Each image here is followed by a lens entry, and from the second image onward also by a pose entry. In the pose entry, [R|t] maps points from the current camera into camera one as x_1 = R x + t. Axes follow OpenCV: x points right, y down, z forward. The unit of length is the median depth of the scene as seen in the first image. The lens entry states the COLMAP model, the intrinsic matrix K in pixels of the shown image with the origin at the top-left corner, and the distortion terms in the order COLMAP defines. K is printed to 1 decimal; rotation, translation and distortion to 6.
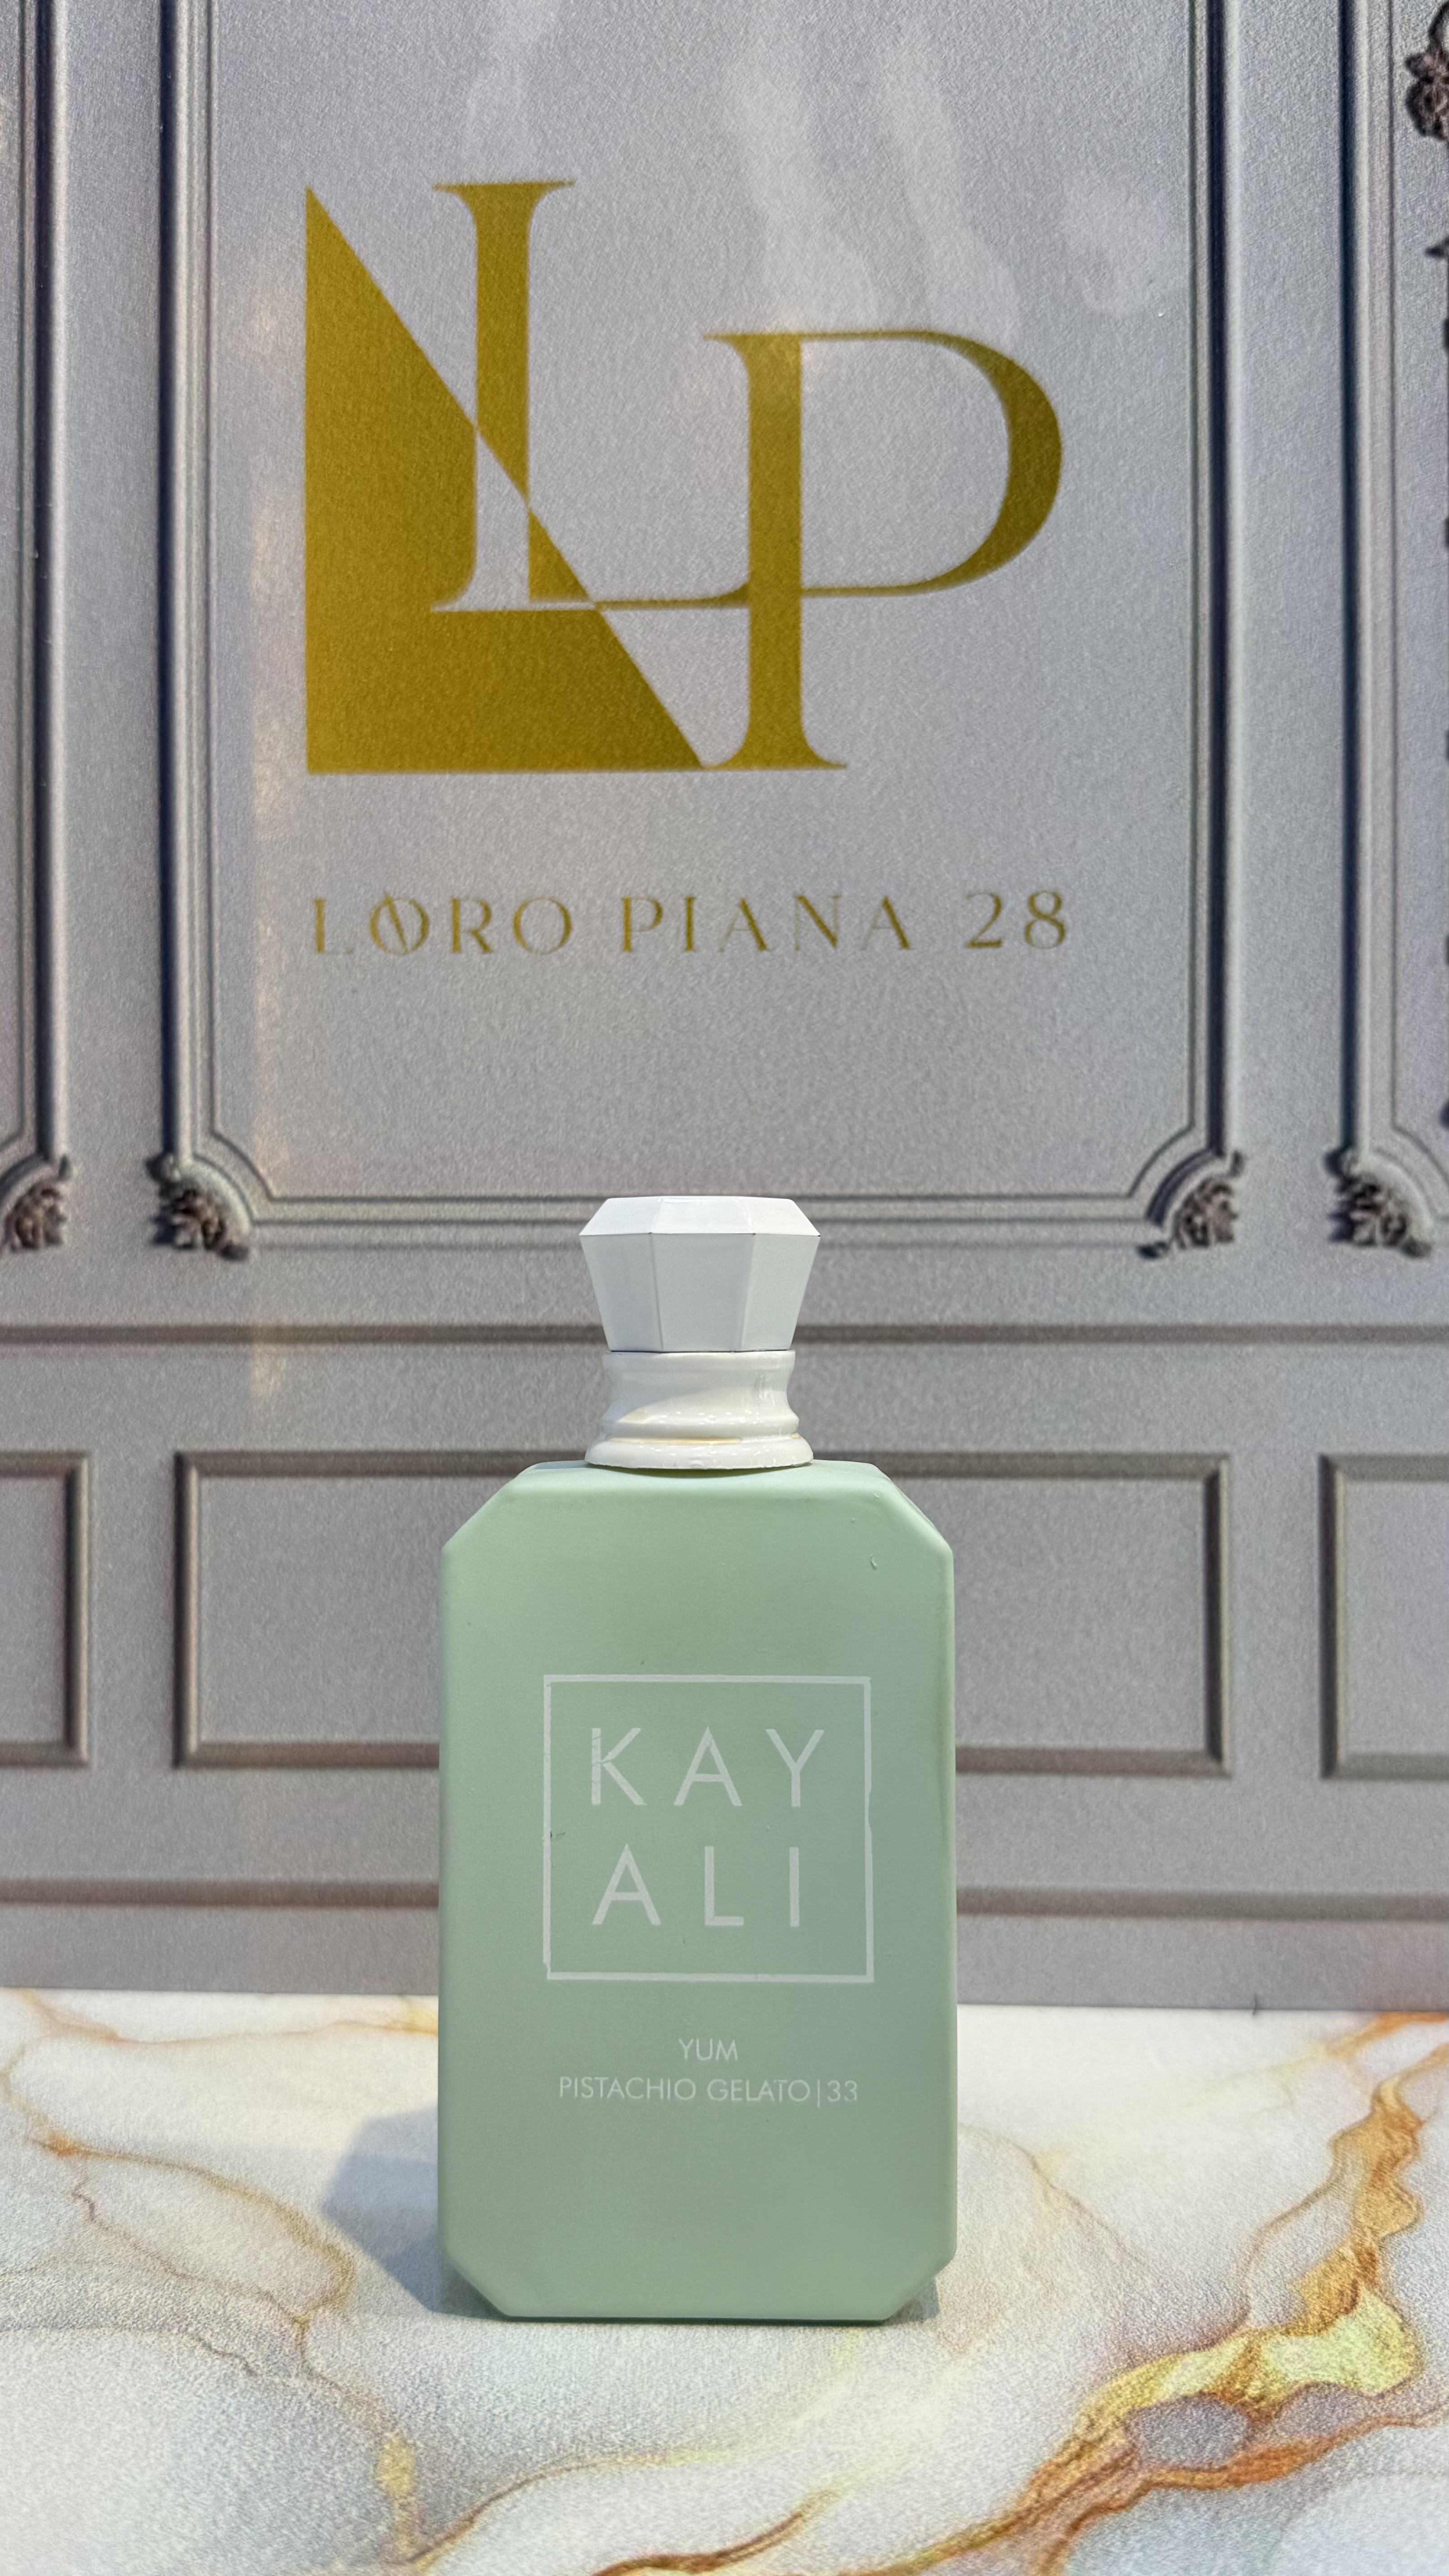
lens RADIAL K [[2093.5, 0, 720.3], [0, 2093.5, 1291.4], [0, 0, 1]] dist [0.136015, -0.302389]
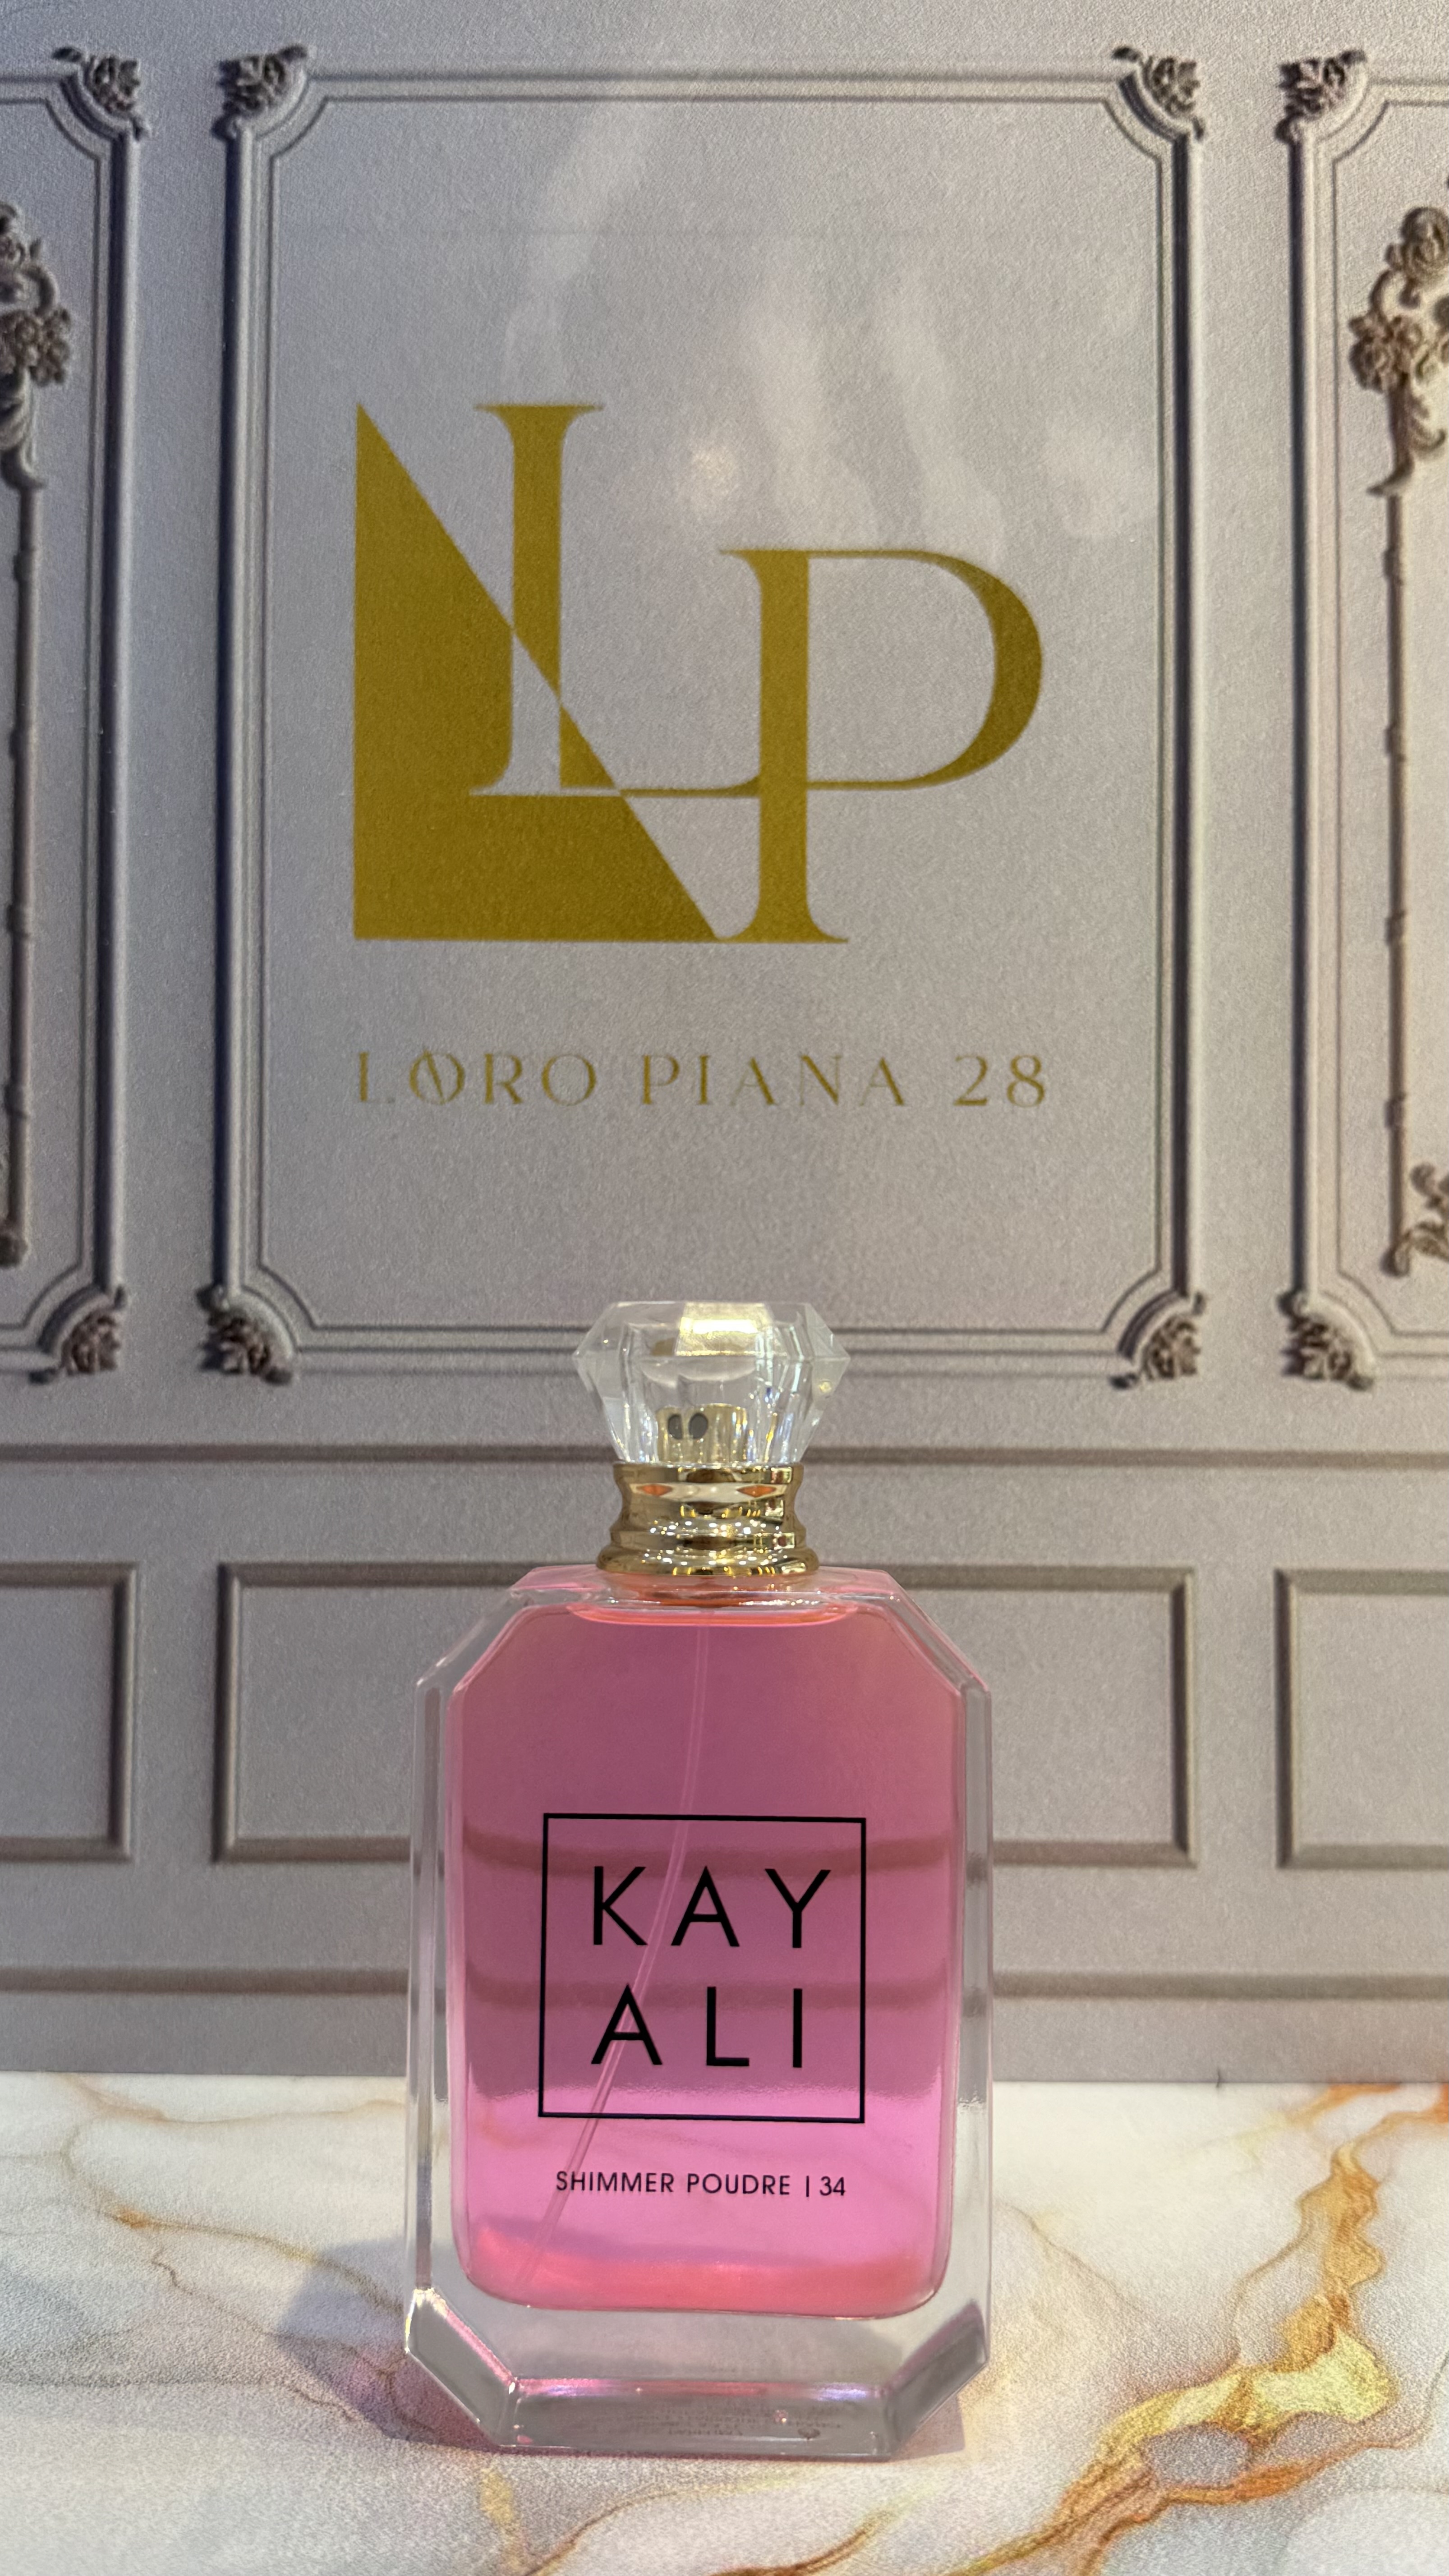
lens RADIAL K [[2081.6, 0, 717.1], [0, 2081.6, 1295.4], [0, 0, 1]] dist [0.130833, -0.279576]
pose [[0.998880, 0.008642, 0.046527, -0.057554], [-0.006813, 0.999203, -0.039324, -0.019931], [-0.046830, 0.038963, 0.998143, -0.081161]]
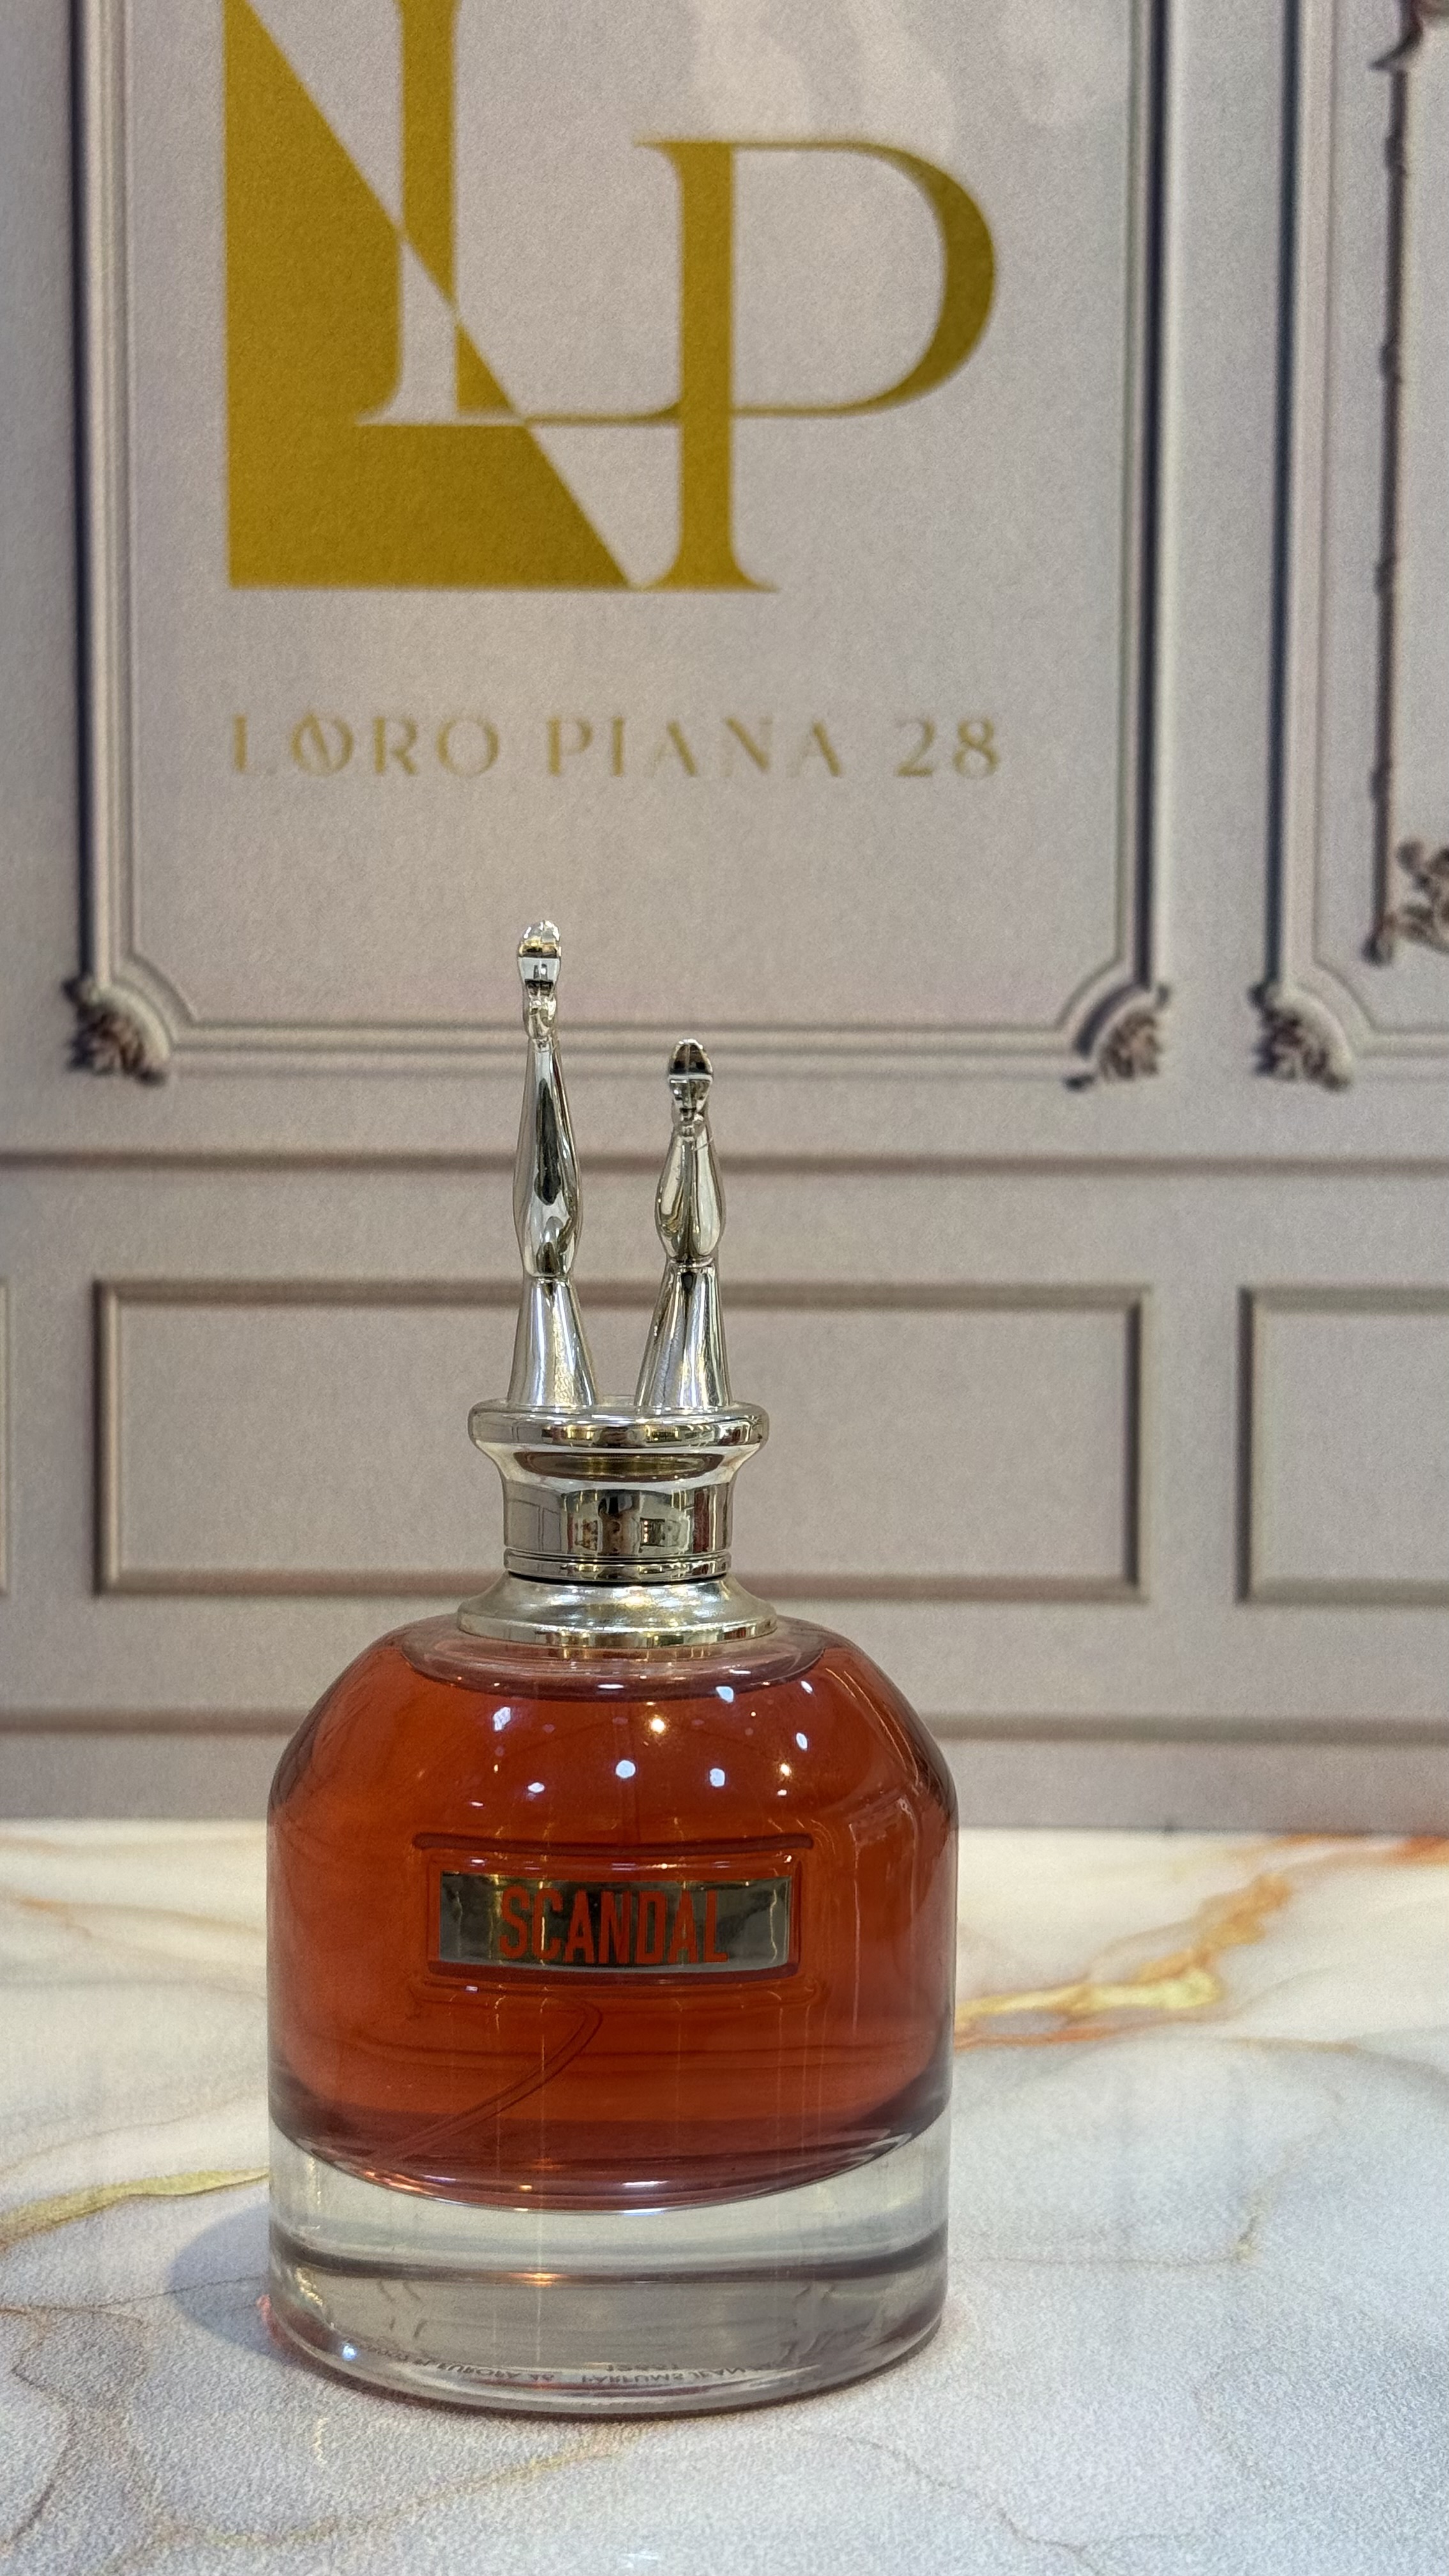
lens RADIAL K [[3807.9, 0, 724.5], [0, 3807.9, 1295.7], [0, 0, 1]] dist [0.134693, -0.138725]
pose [[0.999511, 0.005084, 0.030864, -0.018868], [-0.006609, 0.998752, 0.049511, -0.006730], [-0.030574, -0.049691, 0.998297, -0.808060]]
